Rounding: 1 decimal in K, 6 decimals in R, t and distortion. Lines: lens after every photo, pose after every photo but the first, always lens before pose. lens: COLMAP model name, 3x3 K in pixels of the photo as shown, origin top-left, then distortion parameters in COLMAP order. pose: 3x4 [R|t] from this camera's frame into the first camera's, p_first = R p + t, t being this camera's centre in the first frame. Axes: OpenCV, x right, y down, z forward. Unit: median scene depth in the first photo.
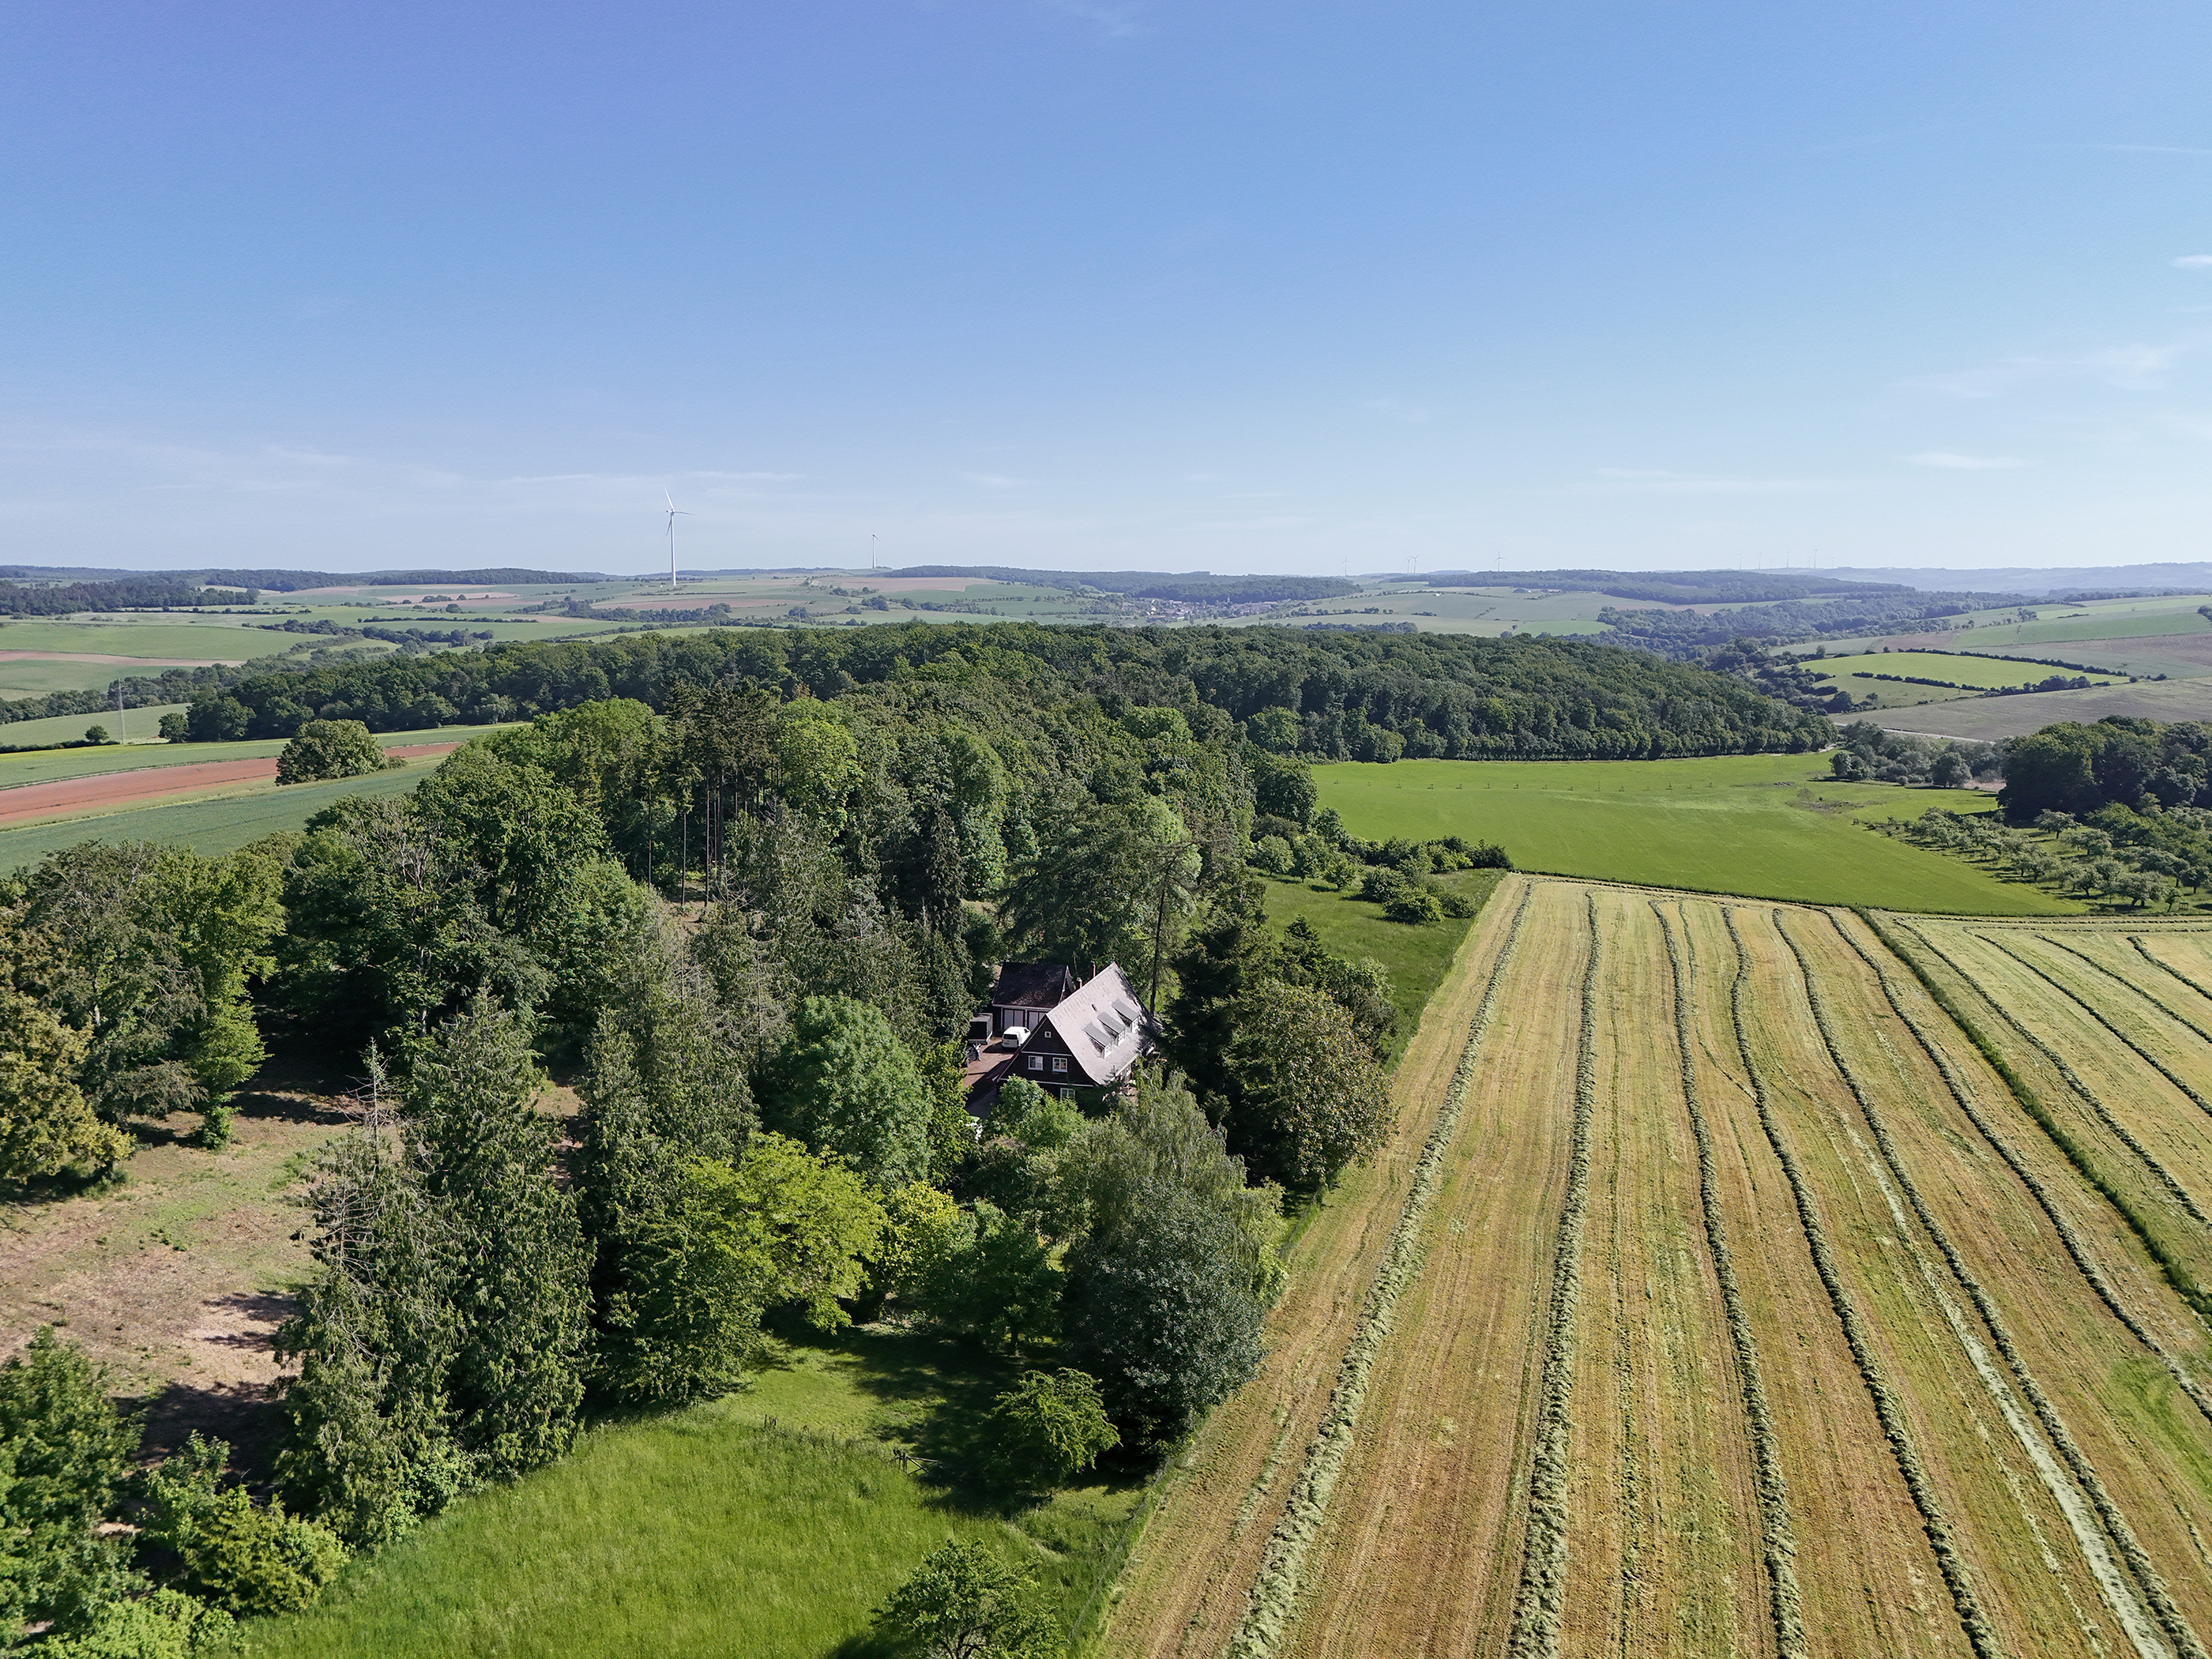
lens RADIAL K [[1668.7, 0, 1106.0], [0, 1668.7, 829.5], [0, 0, 1]] dist [0.109245, -0.099011]
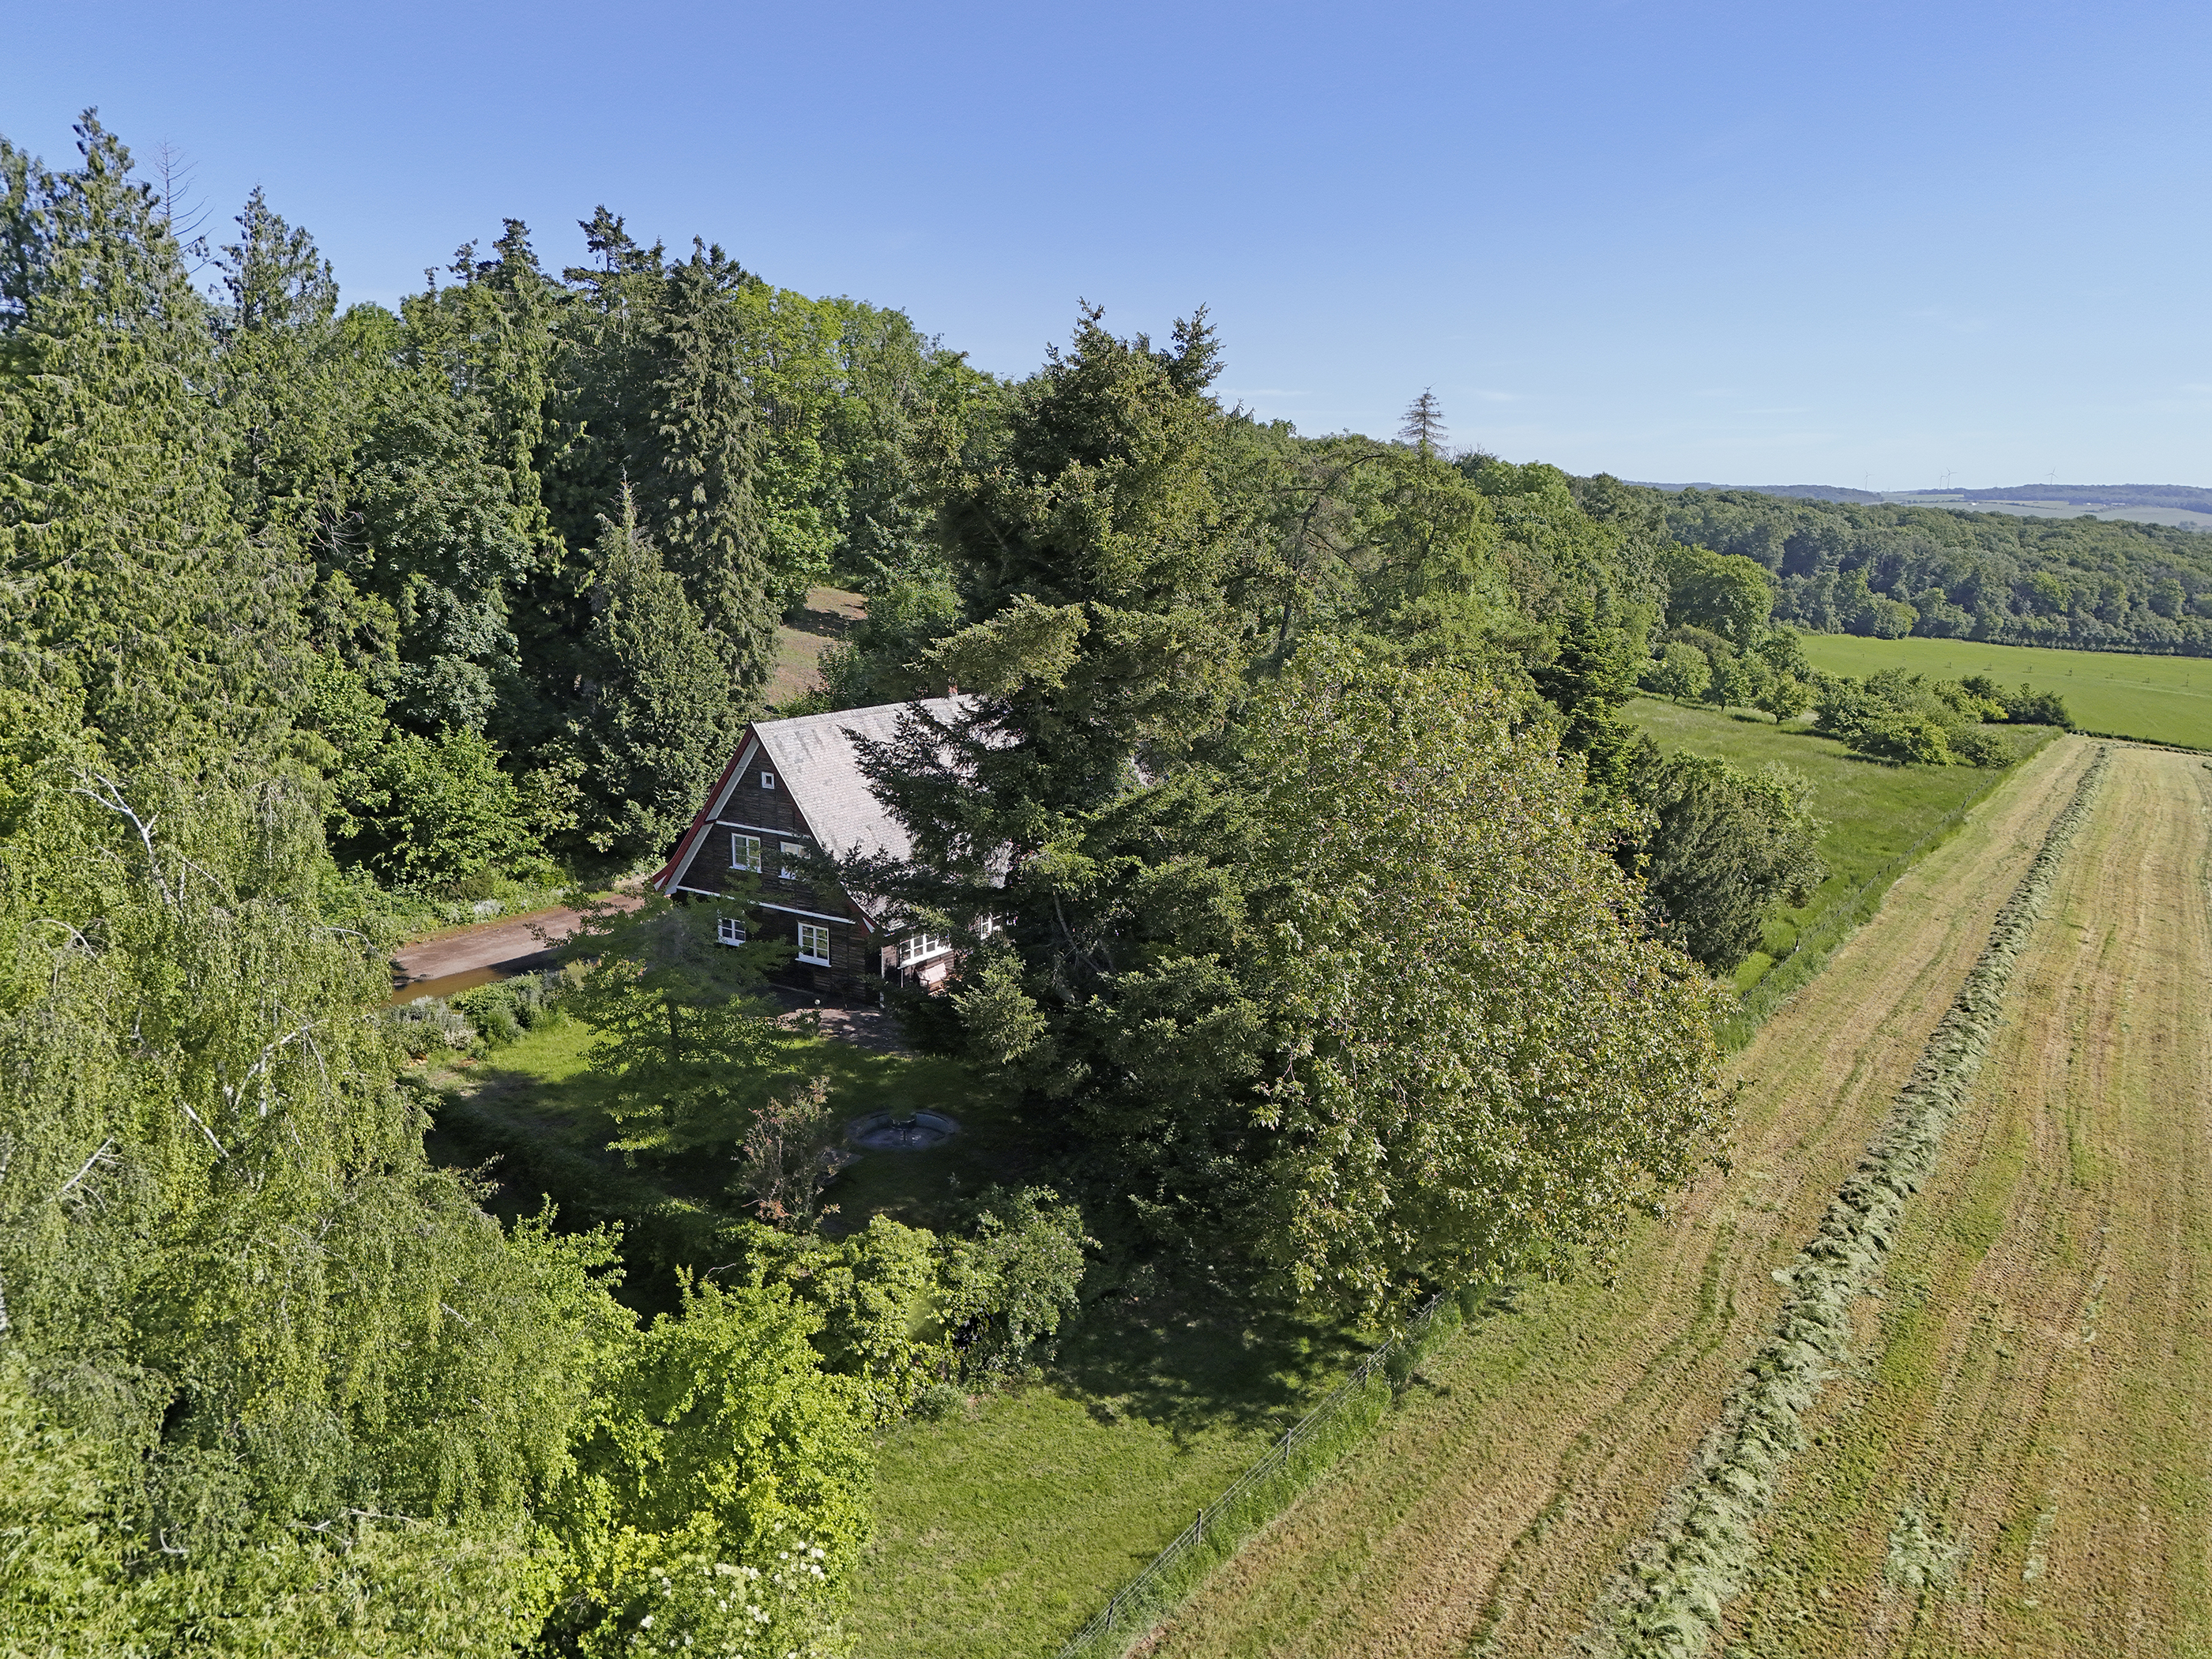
lens RADIAL K [[1575.2, 0, 1103.2], [0, 1575.2, 803.8], [0, 0, 1]] dist [0.009219, -0.001384]
pose [[0.954096, 0.069513, -0.291323, 0.028148], [-0.057721, 0.997135, 0.048888, 0.021035], [0.293887, -0.029828, 0.955375, 0.135541]]
